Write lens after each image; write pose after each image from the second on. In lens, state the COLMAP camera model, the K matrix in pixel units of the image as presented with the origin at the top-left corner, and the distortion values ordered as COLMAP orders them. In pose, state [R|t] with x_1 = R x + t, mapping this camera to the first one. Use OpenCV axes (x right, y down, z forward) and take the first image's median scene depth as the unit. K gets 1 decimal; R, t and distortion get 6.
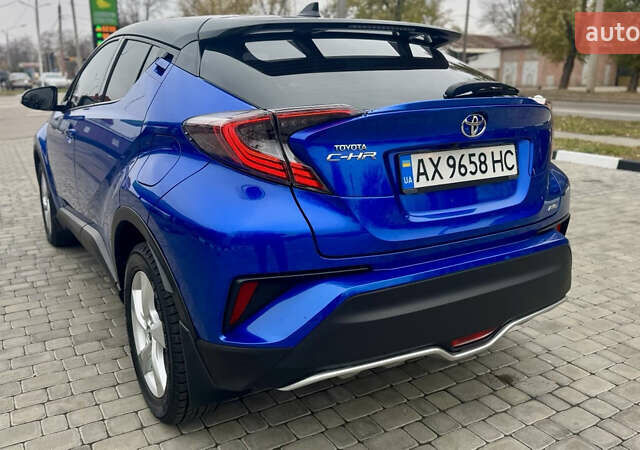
lens RADIAL K [[587.8, 0, 314.7], [0, 587.8, 231.5], [0, 0, 1]] dist [0.036794, 0.000000]
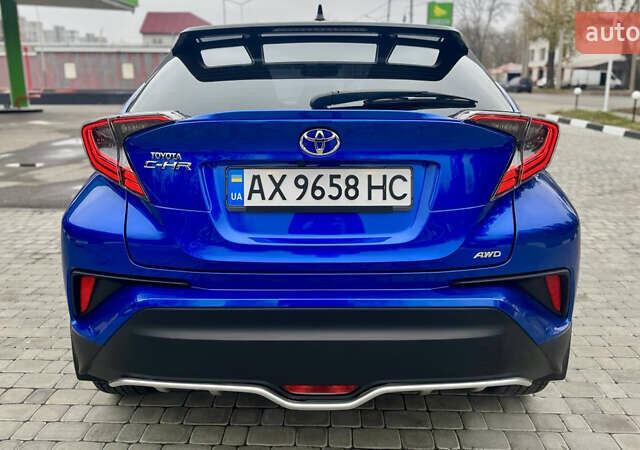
lens RADIAL K [[581.2, 0, 305.4], [0, 581.2, 220.9], [0, 0, 1]] dist [0.032927, 0.000000]
pose [[0.840470, 0.129470, -0.526164, 0.680773], [-0.139971, 0.989953, 0.020008, -0.077188], [0.523468, 0.056832, 0.850148, 0.269666]]
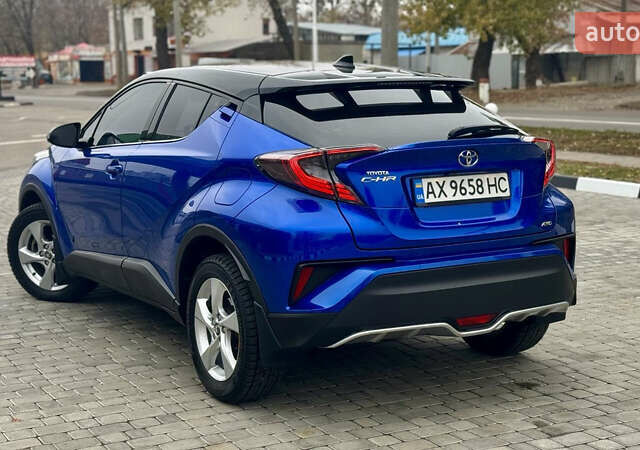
lens RADIAL K [[1275.0, 0, 319.8], [0, 1275.0, 224.3], [0, 0, 1]] dist [-0.087921, 0.000000]
pose [[0.999809, -0.007595, -0.018020, -0.023090], [0.005152, 0.991244, -0.131944, 0.348291], [0.018864, 0.131826, 0.991093, -1.850897]]
